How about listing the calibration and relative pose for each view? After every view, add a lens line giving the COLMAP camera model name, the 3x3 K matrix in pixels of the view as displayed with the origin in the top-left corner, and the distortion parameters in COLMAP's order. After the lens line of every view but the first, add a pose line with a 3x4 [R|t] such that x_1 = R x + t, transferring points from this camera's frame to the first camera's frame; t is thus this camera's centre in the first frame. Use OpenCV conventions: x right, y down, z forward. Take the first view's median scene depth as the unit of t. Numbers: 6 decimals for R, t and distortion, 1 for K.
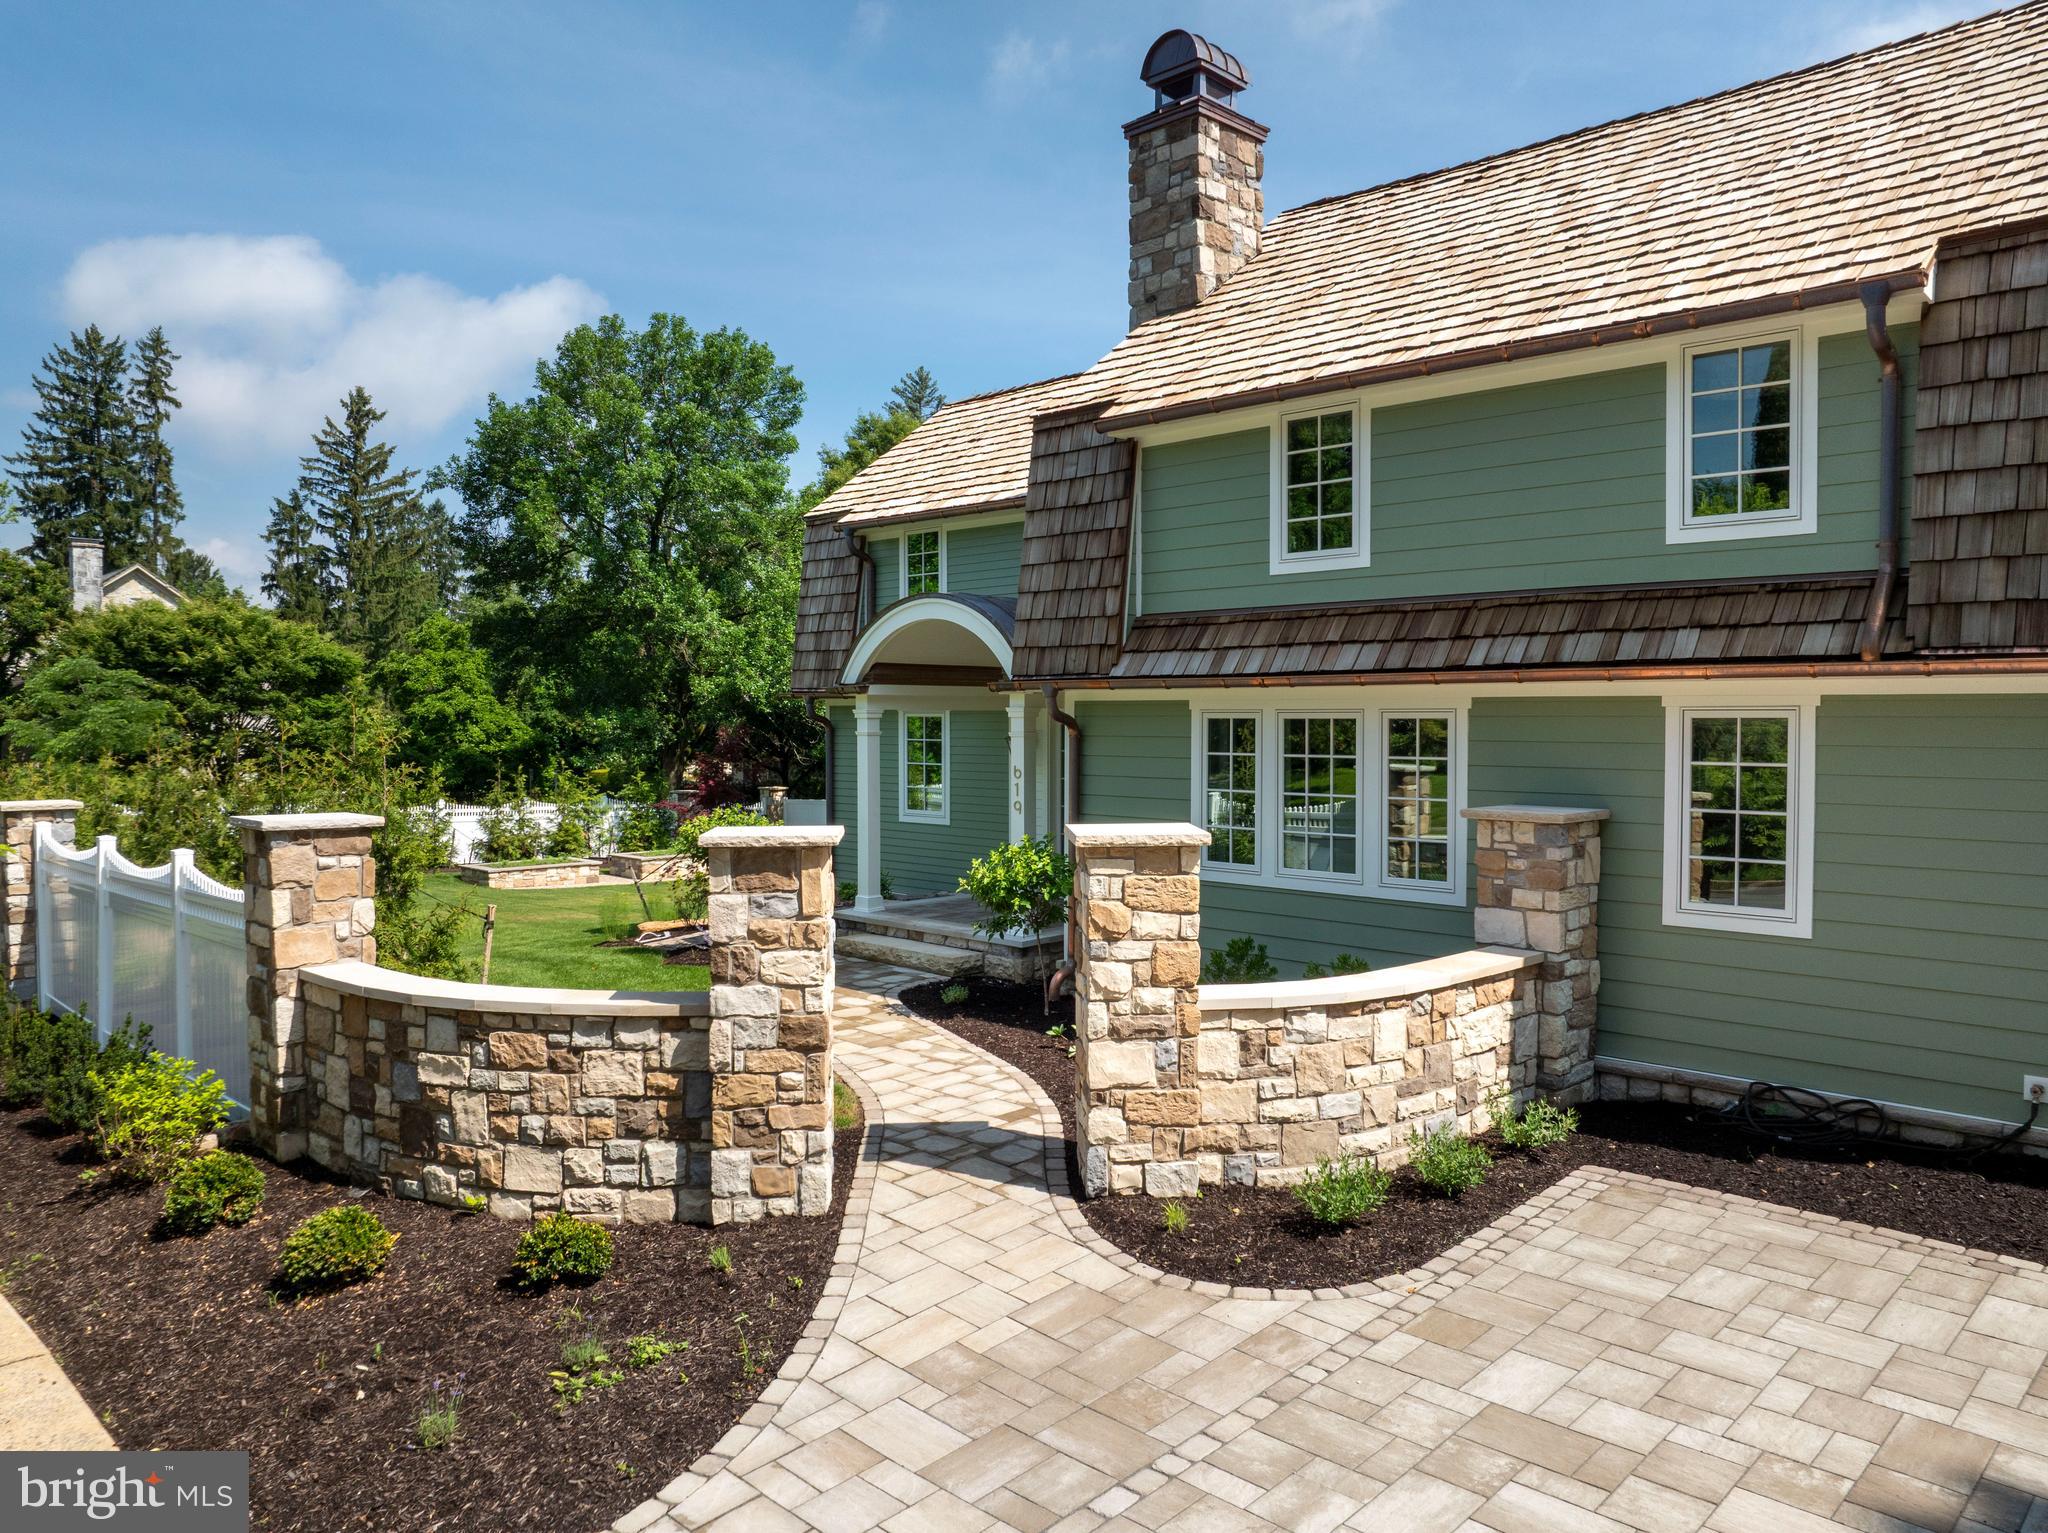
lens RADIAL K [[1437.9, 0, 1023.4], [0, 1437.9, 765.8], [0, 0, 1]] dist [-0.035049, -0.001441]
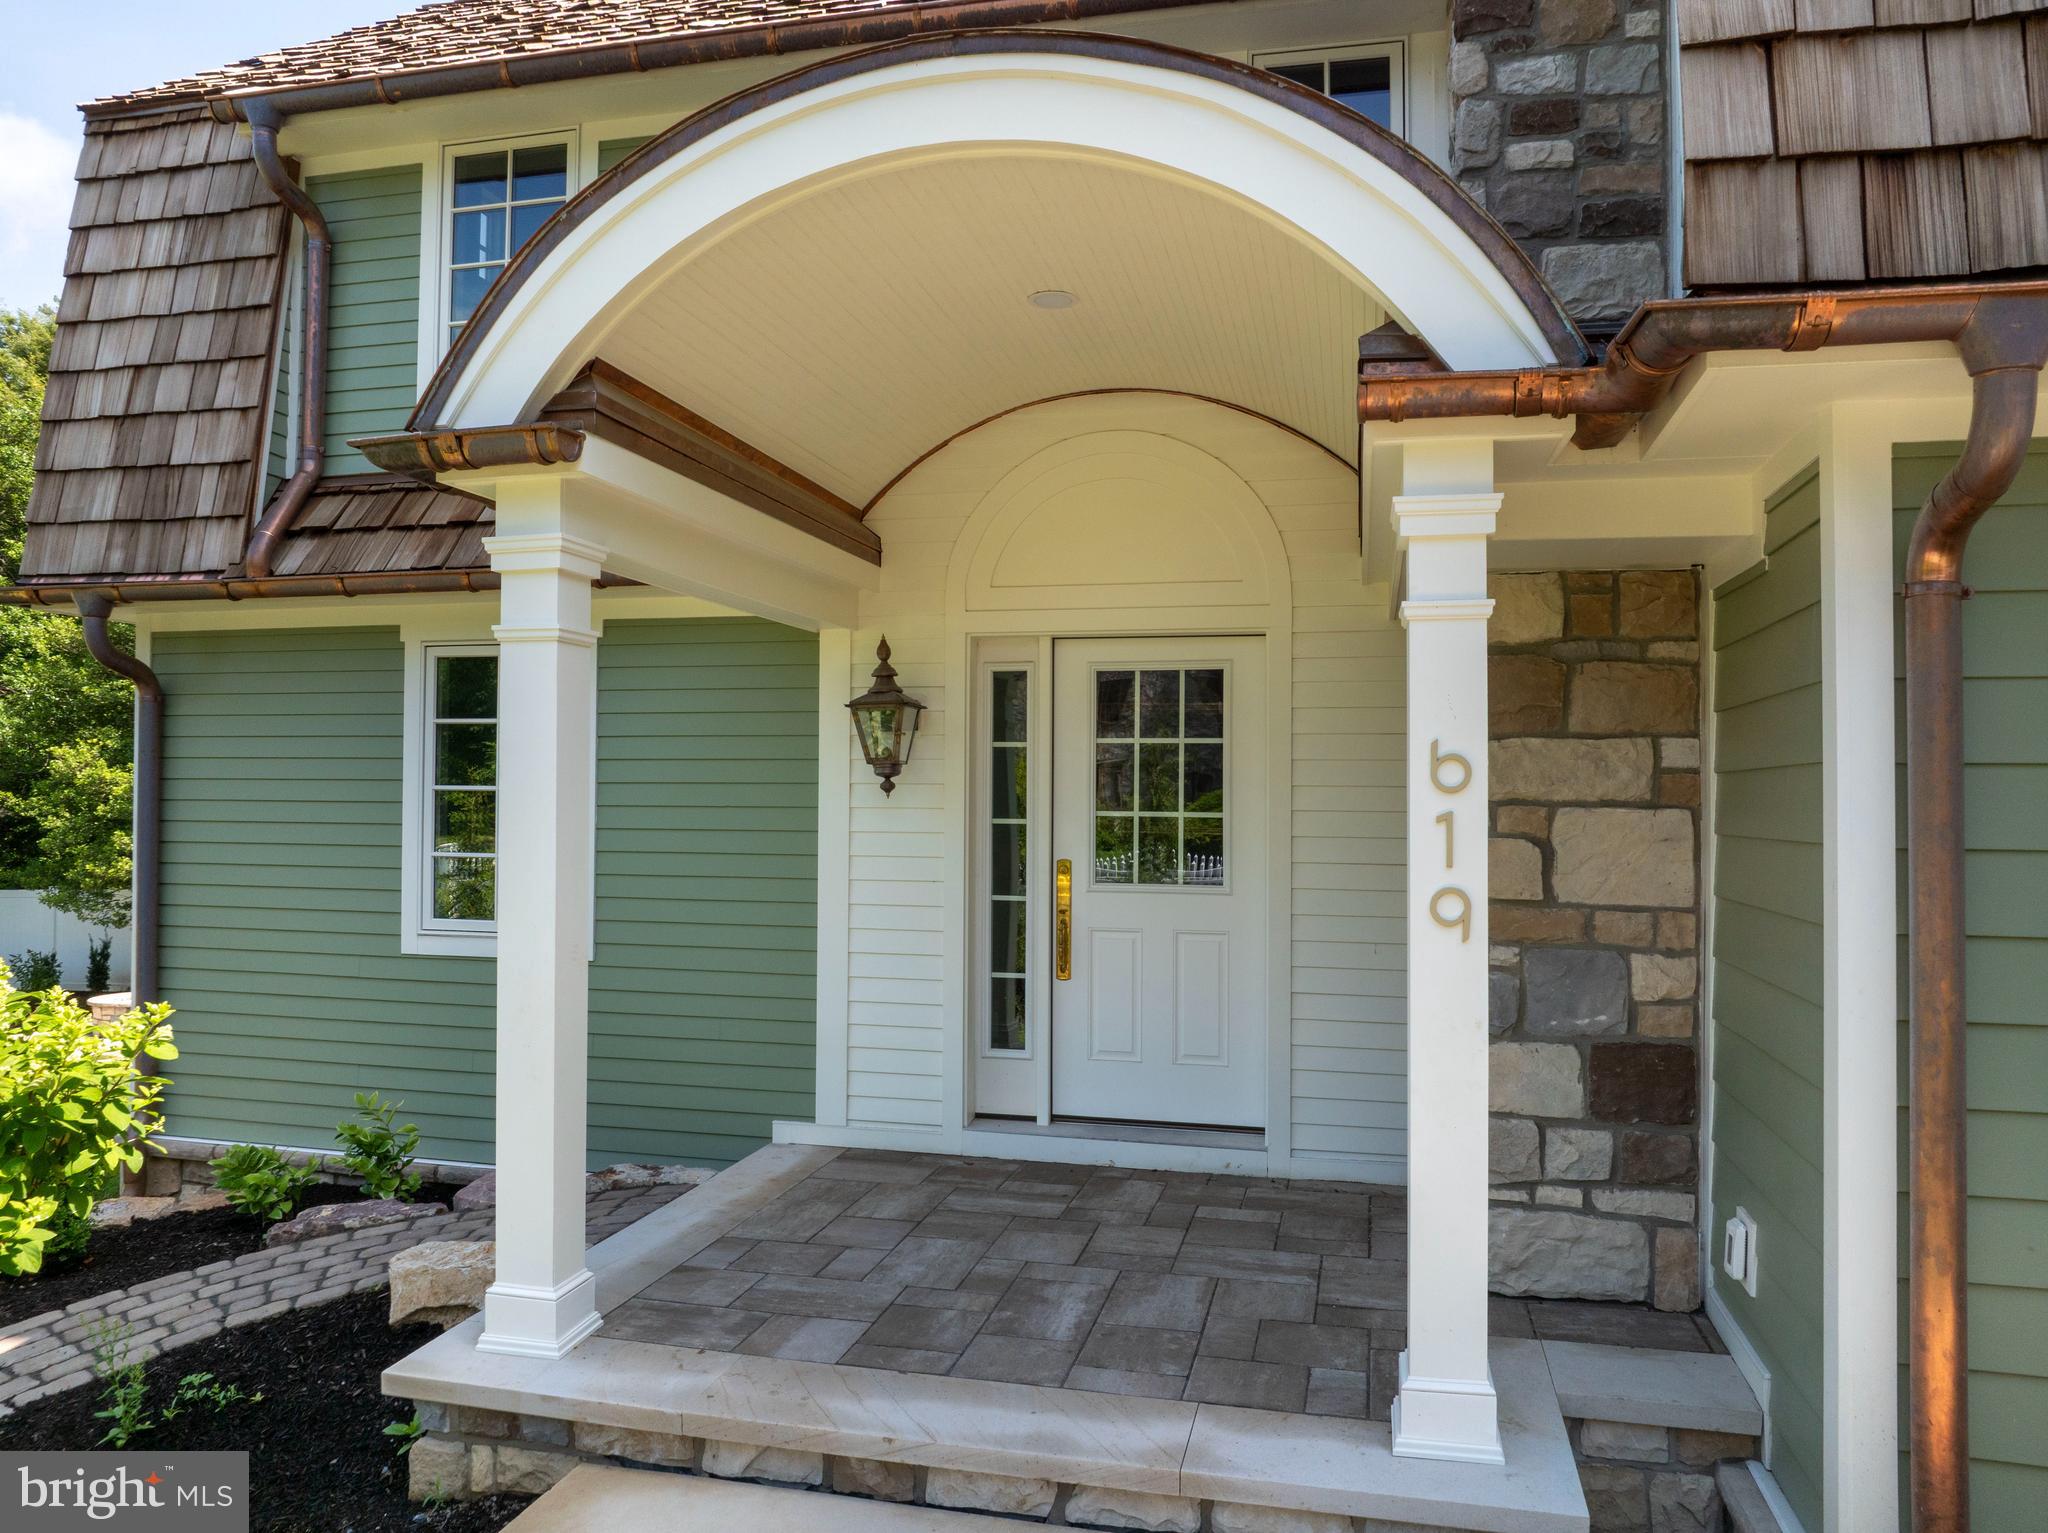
lens RADIAL K [[1437.9, 0, 1037.6], [0, 1437.9, 769.3], [0, 0, 1]] dist [-0.035049, -0.001441]
pose [[0.850602, 0.010592, 0.525703, -0.202974], [0.012789, 0.999085, -0.040823, 0.014836], [-0.525655, 0.041448, 0.849688, 0.895542]]
